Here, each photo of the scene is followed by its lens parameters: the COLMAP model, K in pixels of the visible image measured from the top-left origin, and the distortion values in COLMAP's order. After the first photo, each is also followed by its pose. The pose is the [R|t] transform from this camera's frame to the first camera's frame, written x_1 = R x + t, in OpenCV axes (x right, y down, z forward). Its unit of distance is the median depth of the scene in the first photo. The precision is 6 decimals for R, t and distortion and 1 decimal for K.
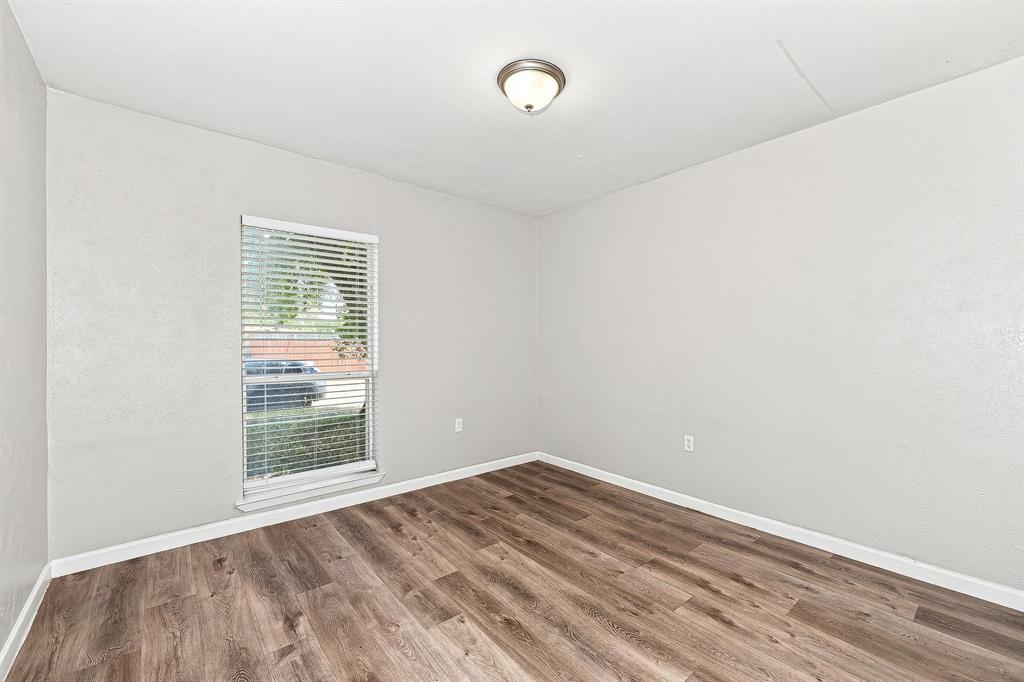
lens RADIAL K [[415.6, 0, 507.5], [0, 415.6, 343.7], [0, 0, 1]] dist [0.000489, -0.000300]
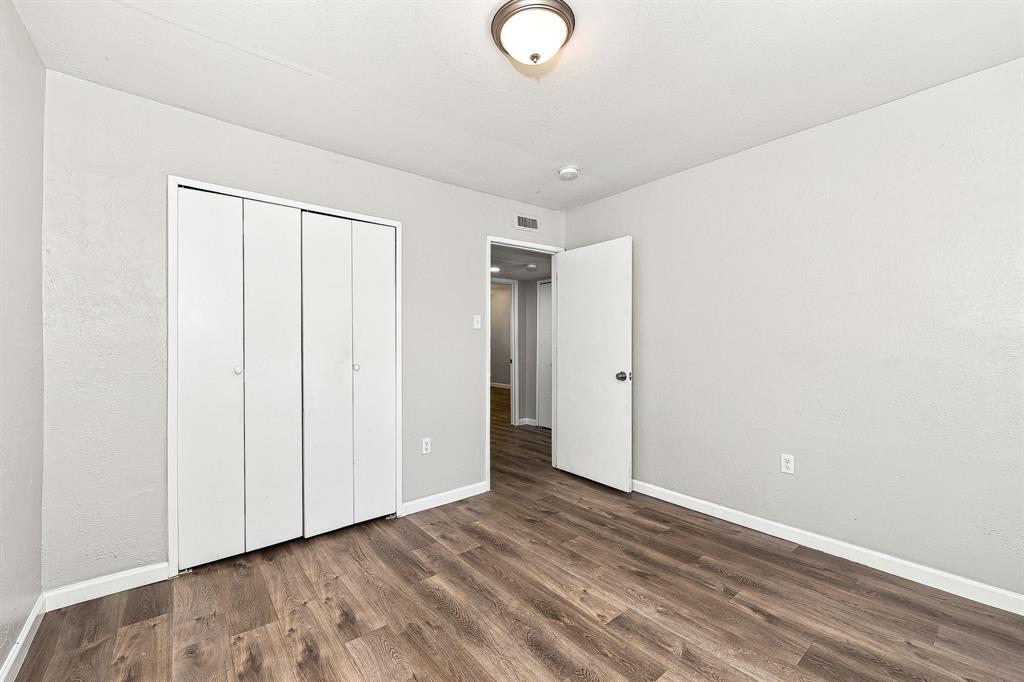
lens RADIAL K [[415.6, 0, 511.6], [0, 415.6, 339.5], [0, 0, 1]] dist [0.000489, -0.000300]
pose [[-0.999989, 0.003080, 0.003492, 0.103795], [0.003052, 0.999964, -0.007959, -0.011640], [-0.003516, -0.007948, -0.999962, 1.990492]]
